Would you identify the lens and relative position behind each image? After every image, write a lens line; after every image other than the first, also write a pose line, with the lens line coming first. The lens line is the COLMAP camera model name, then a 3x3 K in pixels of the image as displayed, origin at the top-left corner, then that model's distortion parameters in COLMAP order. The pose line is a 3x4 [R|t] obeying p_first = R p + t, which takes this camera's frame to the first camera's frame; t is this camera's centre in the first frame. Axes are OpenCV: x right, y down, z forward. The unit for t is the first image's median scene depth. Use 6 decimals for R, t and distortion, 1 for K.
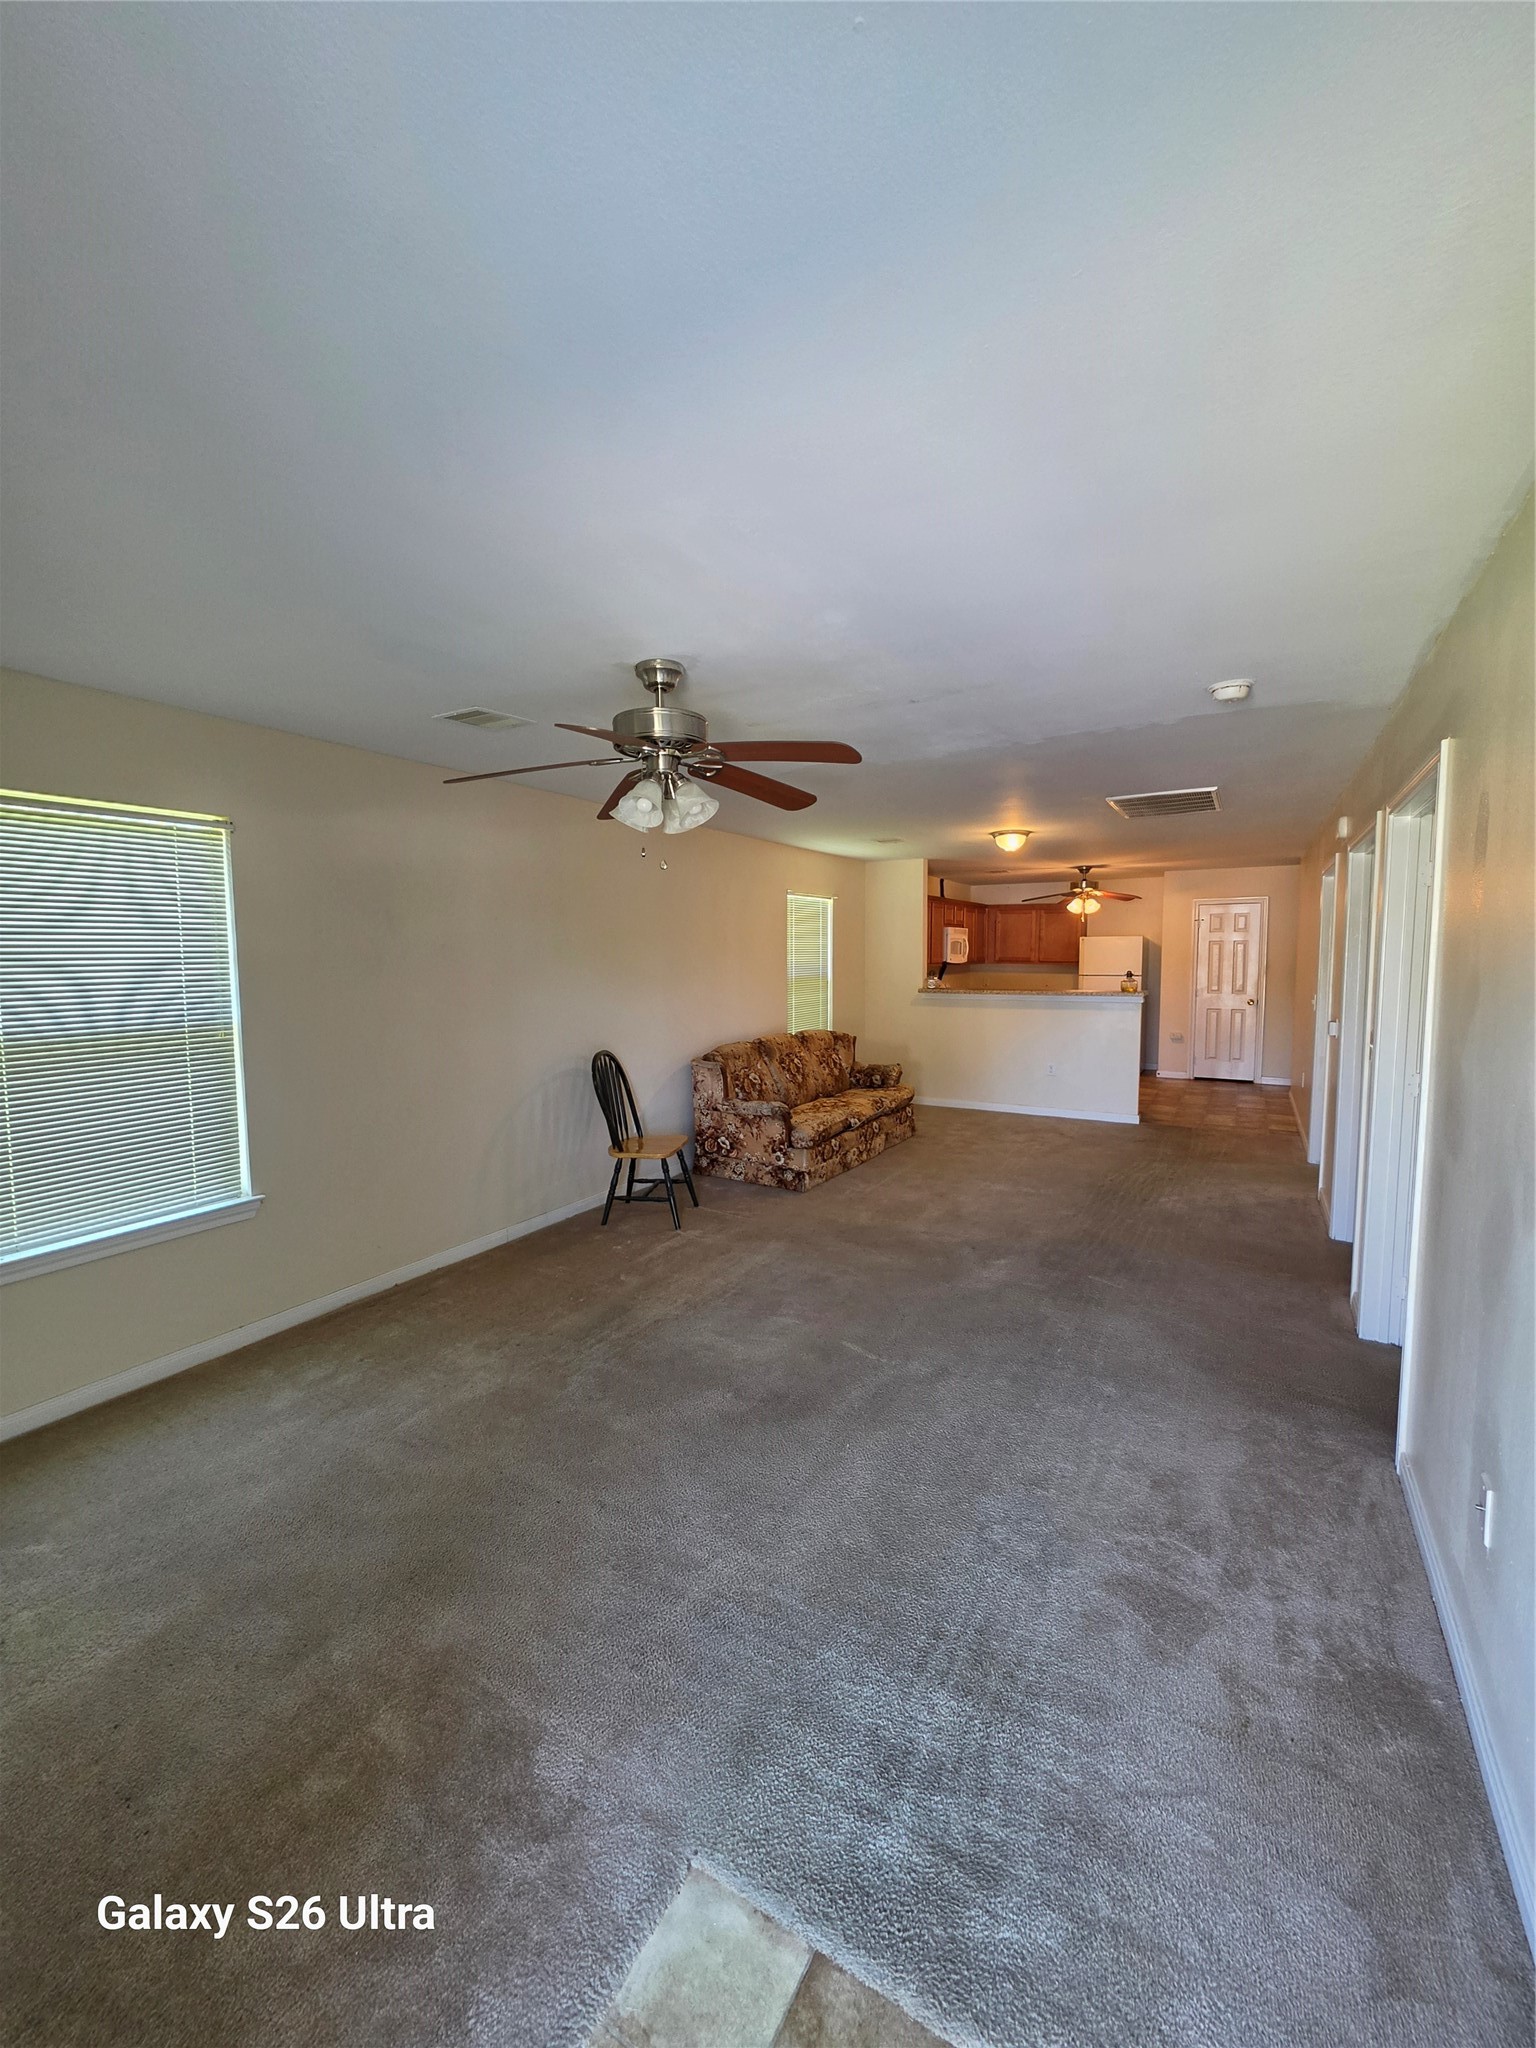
lens RADIAL K [[818.2, 0, 773.1], [0, 818.2, 1019.9], [0, 0, 1]] dist [-0.000099, 0.000125]
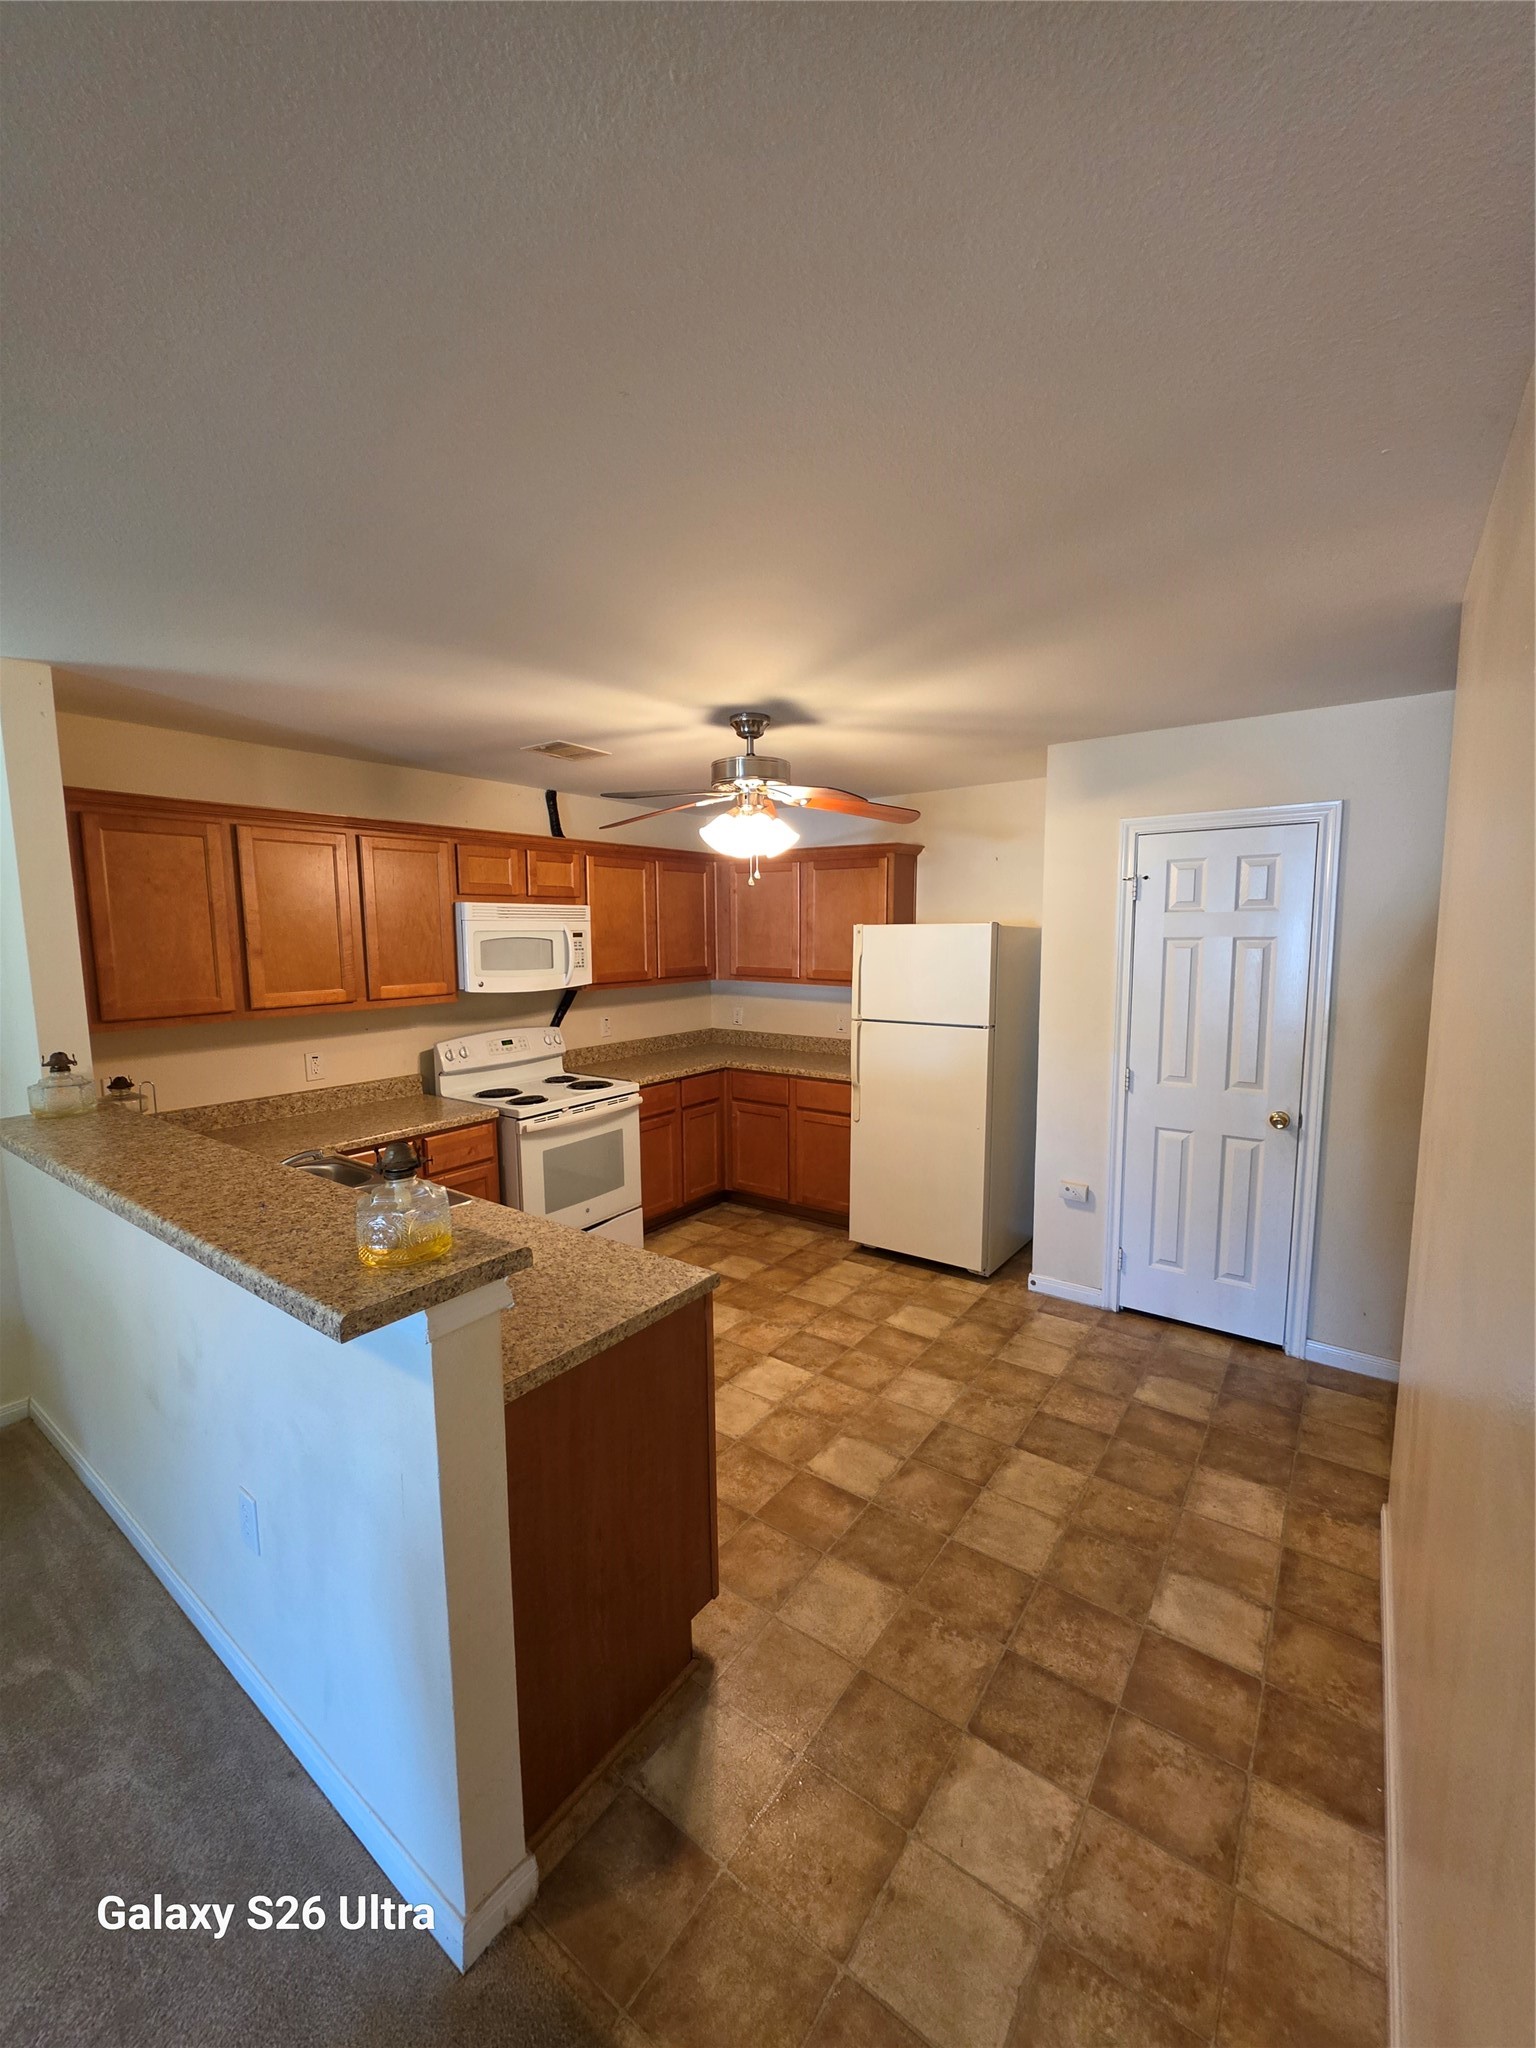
lens RADIAL K [[818.2, 0, 778.3], [0, 818.2, 1025.2], [0, 0, 1]] dist [-0.000099, 0.000125]
pose [[0.993552, 0.010947, -0.112847, 0.401142], [-0.007487, 0.999490, 0.031038, -0.066232], [0.113130, -0.029993, 0.993127, 0.619233]]
